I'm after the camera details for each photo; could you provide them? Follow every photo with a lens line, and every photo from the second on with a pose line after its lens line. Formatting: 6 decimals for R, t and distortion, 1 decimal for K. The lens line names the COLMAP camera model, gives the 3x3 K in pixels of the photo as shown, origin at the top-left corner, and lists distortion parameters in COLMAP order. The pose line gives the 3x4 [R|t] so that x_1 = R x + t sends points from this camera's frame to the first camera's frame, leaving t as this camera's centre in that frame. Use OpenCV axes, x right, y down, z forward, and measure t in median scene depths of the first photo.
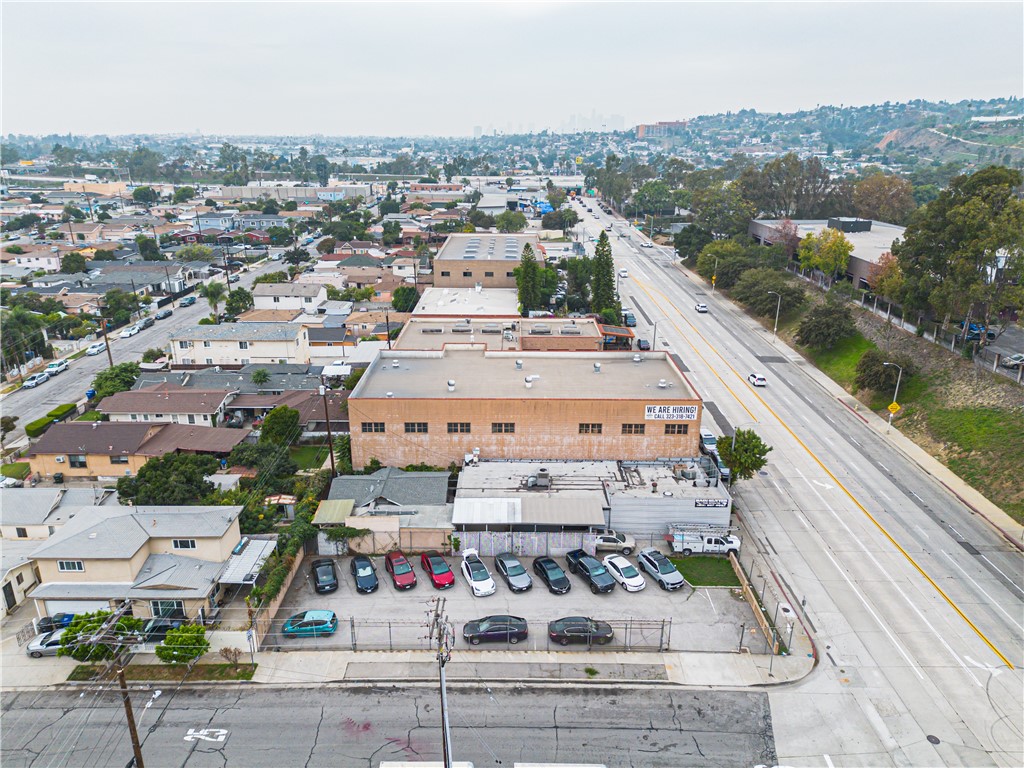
lens RADIAL K [[727.7, 0, 511.5], [0, 727.7, 389.3], [0, 0, 1]] dist [0.083854, -0.087876]
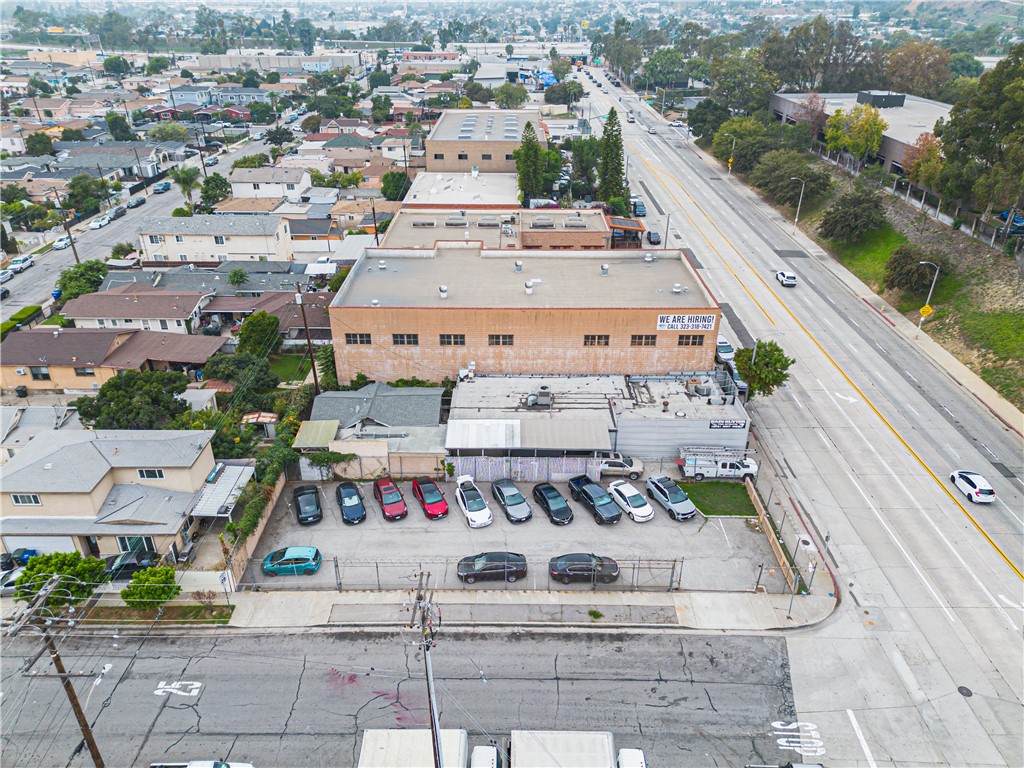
lens RADIAL K [[727.7, 0, 511.5], [0, 727.7, 389.3], [0, 0, 1]] dist [0.083854, -0.087876]
pose [[0.999999, -0.000977, -0.001281, 0.002957], [0.001165, 0.987839, 0.155473, -0.027326], [0.001114, -0.155475, 0.987839, 0.088881]]
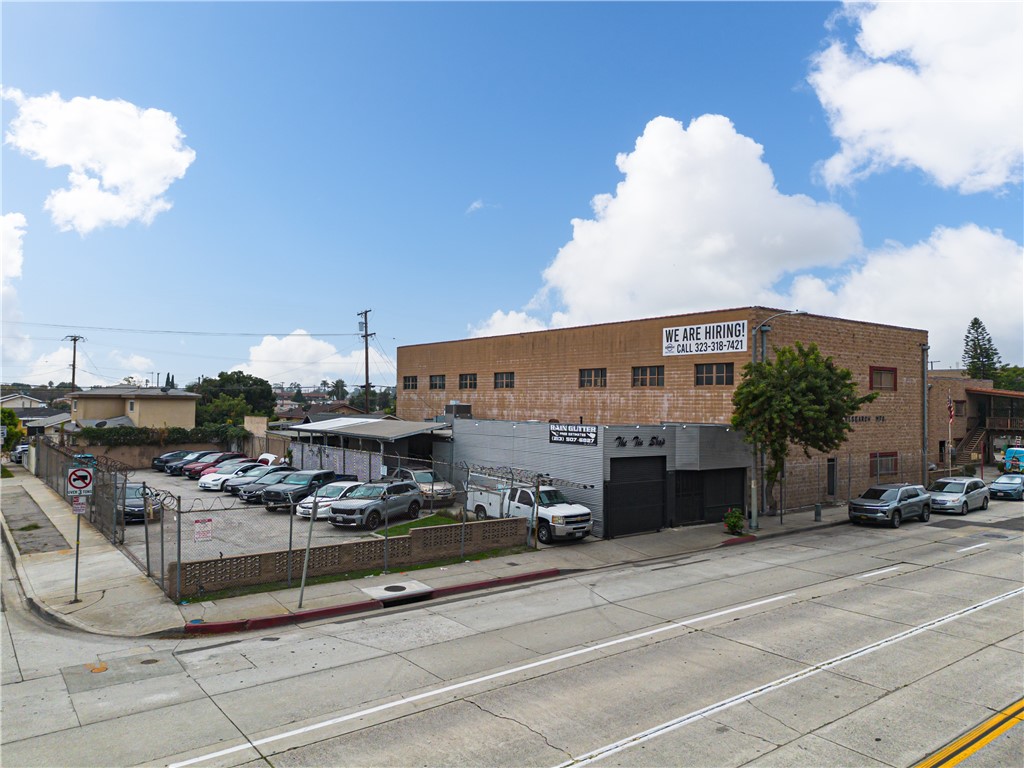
lens RADIAL K [[723.4, 0, 510.4], [0, 723.4, 396.8], [0, 0, 1]] dist [0.103633, -0.144610]
pose [[0.606834, -0.003401, -0.794821, 0.533877], [-0.268176, 0.940476, -0.208773, 0.208590], [0.748220, 0.339843, 0.569801, 0.622844]]
